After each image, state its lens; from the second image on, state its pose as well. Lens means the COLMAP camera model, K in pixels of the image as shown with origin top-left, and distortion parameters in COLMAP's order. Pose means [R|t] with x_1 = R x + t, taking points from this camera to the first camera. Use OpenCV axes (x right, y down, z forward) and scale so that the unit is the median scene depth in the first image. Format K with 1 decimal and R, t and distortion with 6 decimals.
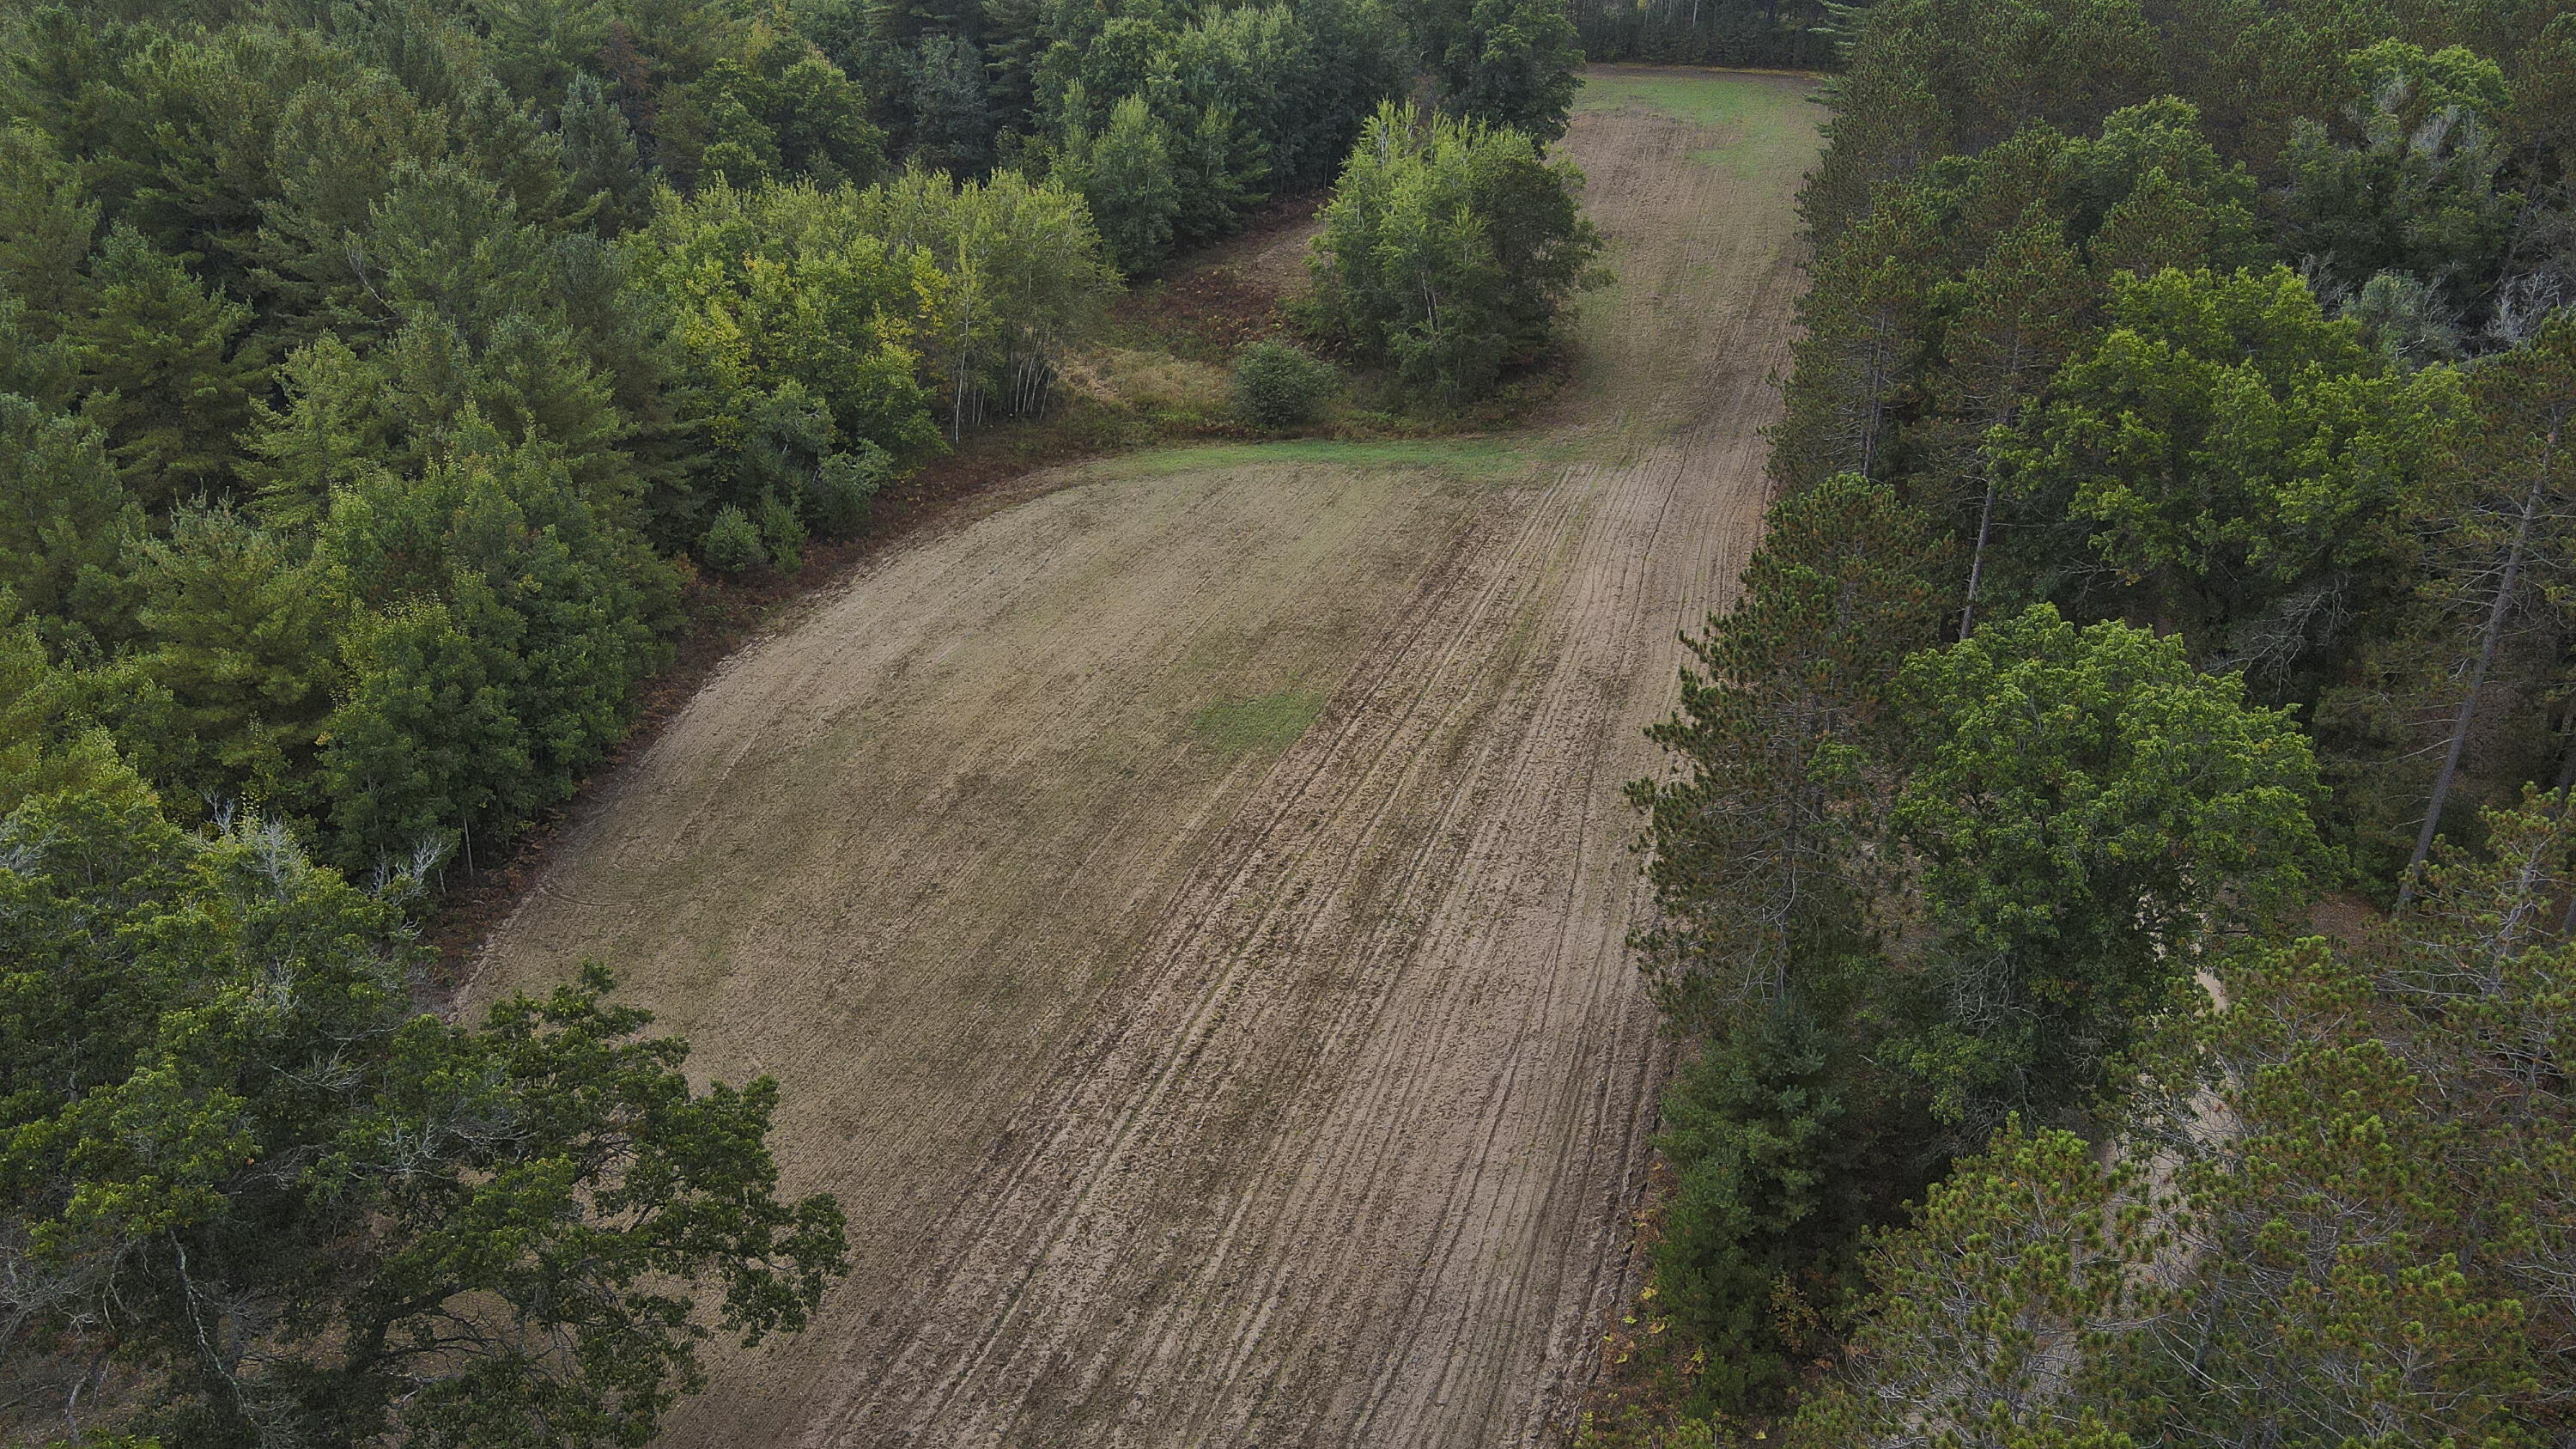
lens RADIAL K [[1927.9, 0, 1287.6], [0, 1927.9, 728.2], [0, 0, 1]] dist [-0.012296, 0.040023]
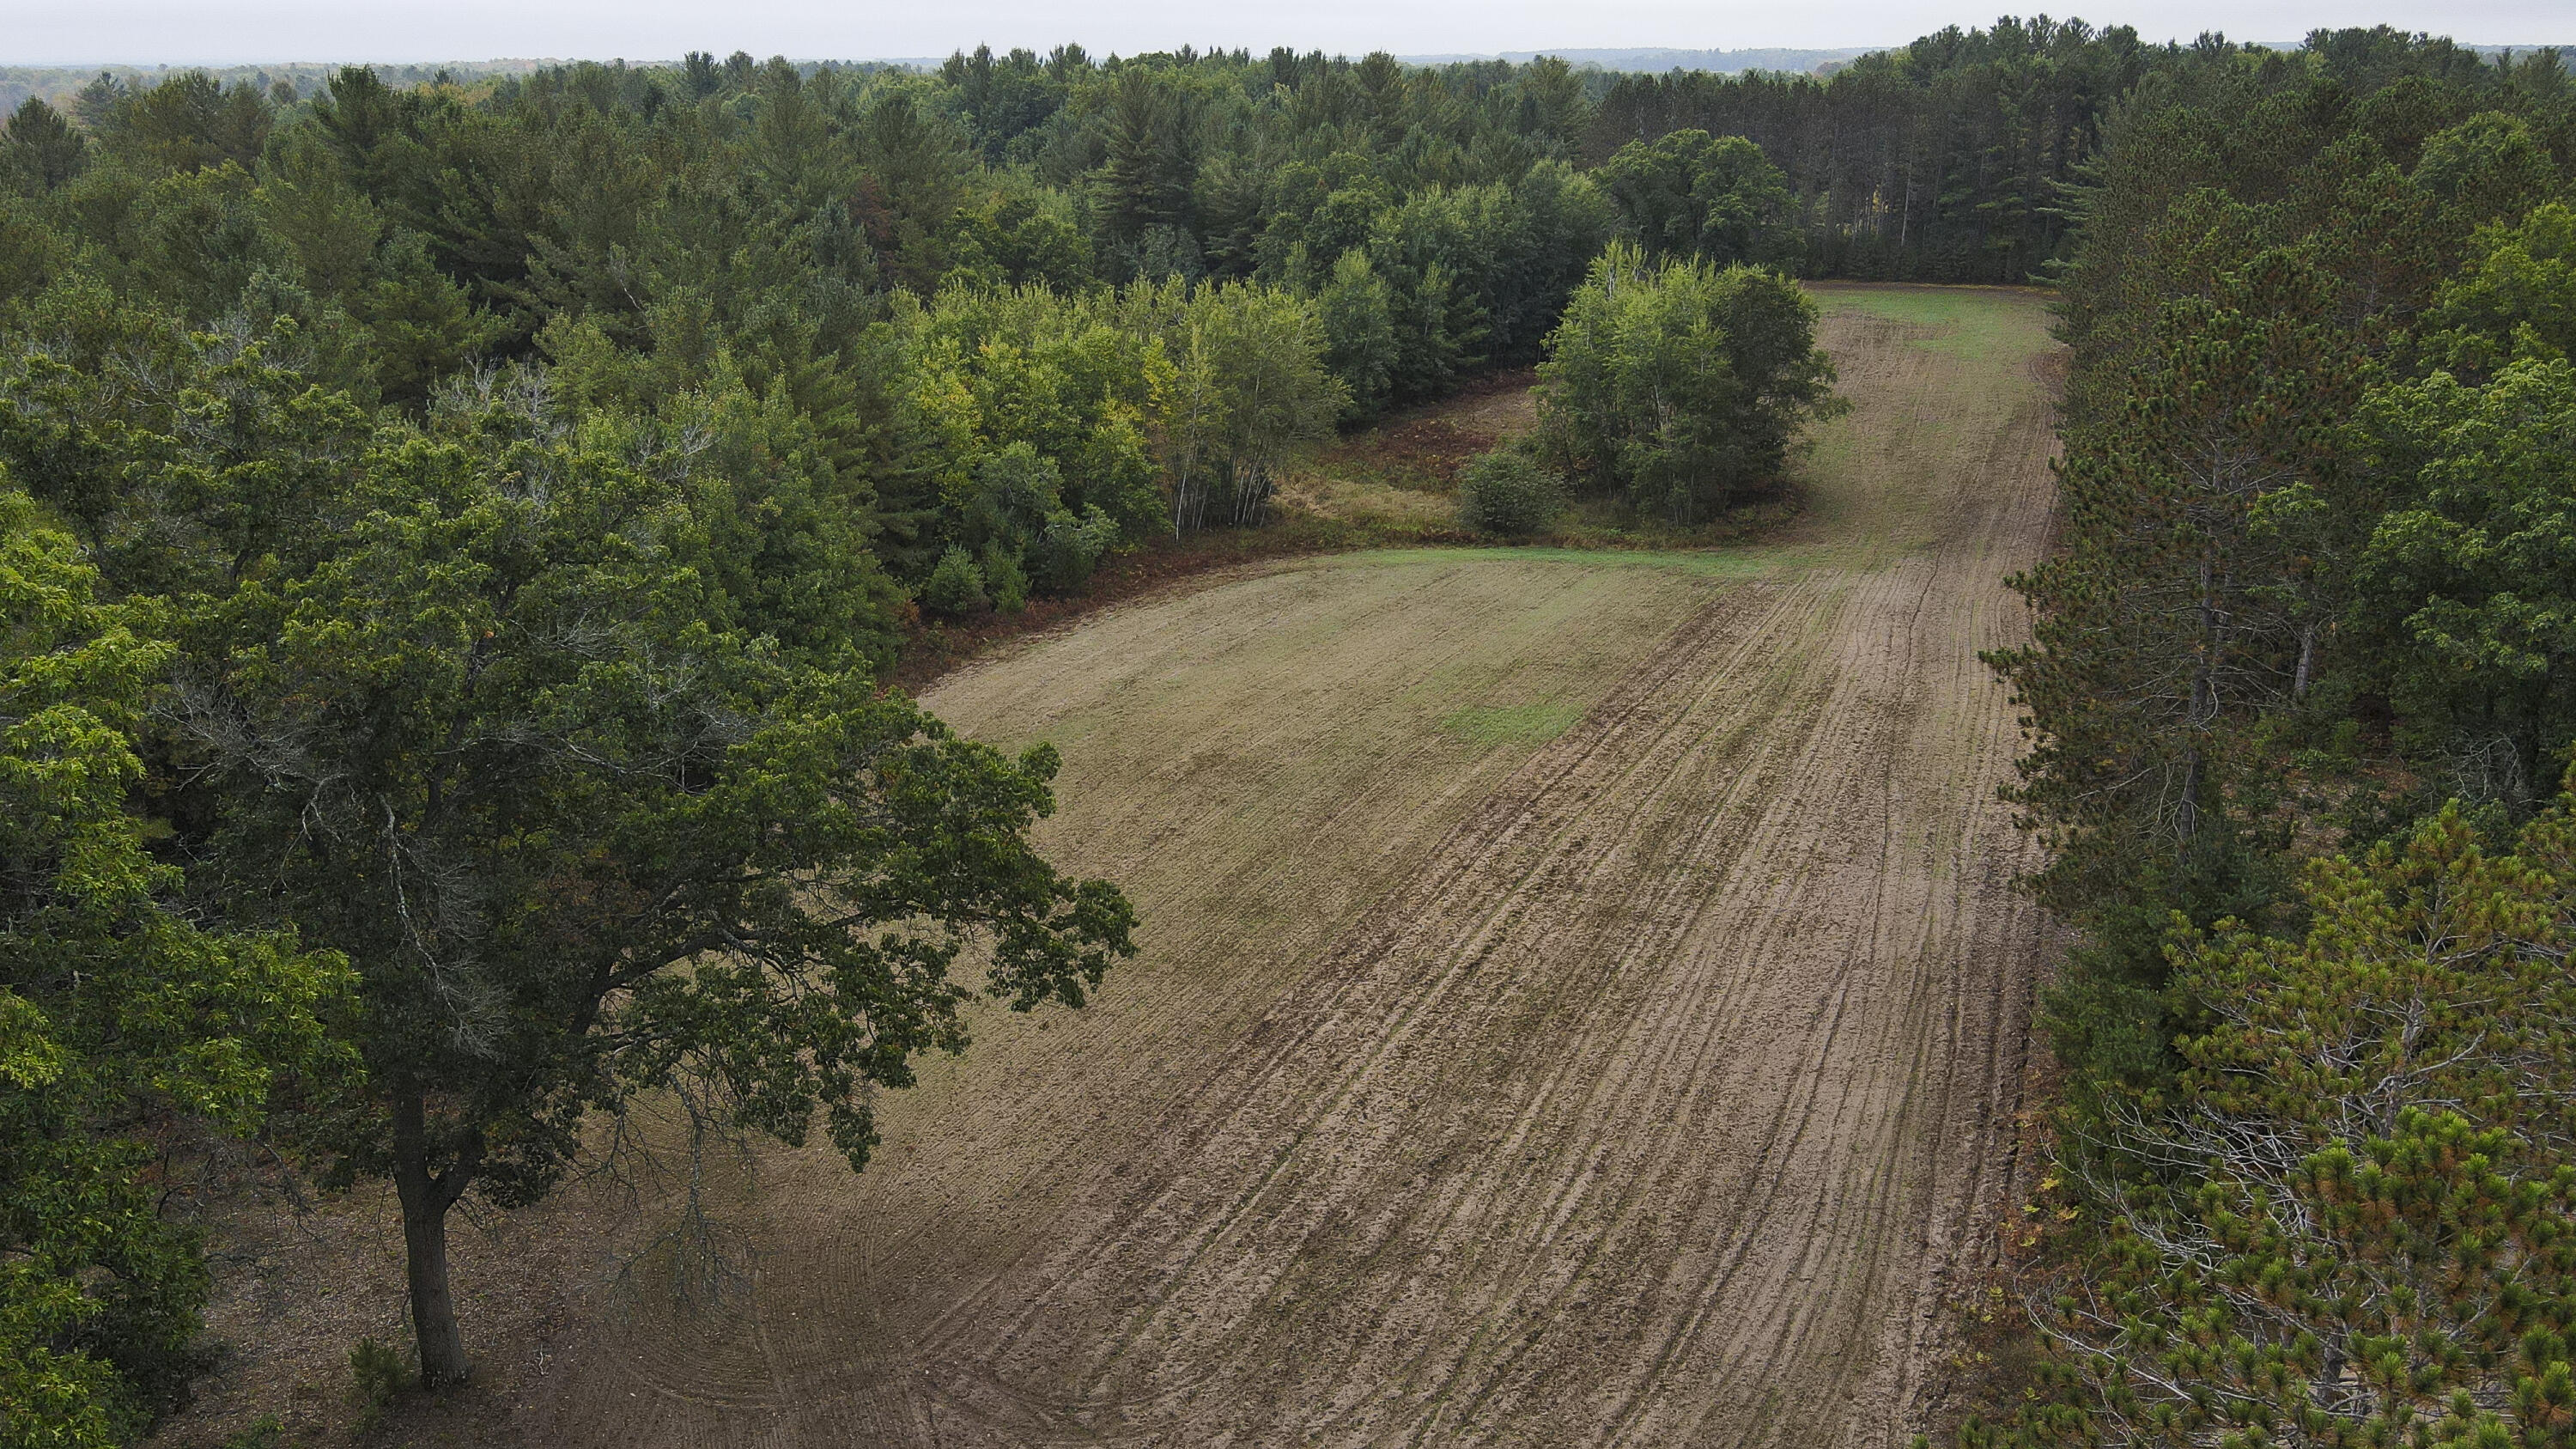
lens RADIAL K [[1927.9, 0, 1288.3], [0, 1927.9, 719.7], [0, 0, 1]] dist [-0.012296, 0.040023]
pose [[0.996189, 0.028228, -0.082528, -0.049230], [-0.041707, 0.985162, -0.166484, 0.163239], [0.076604, 0.169291, 0.982584, 0.085365]]
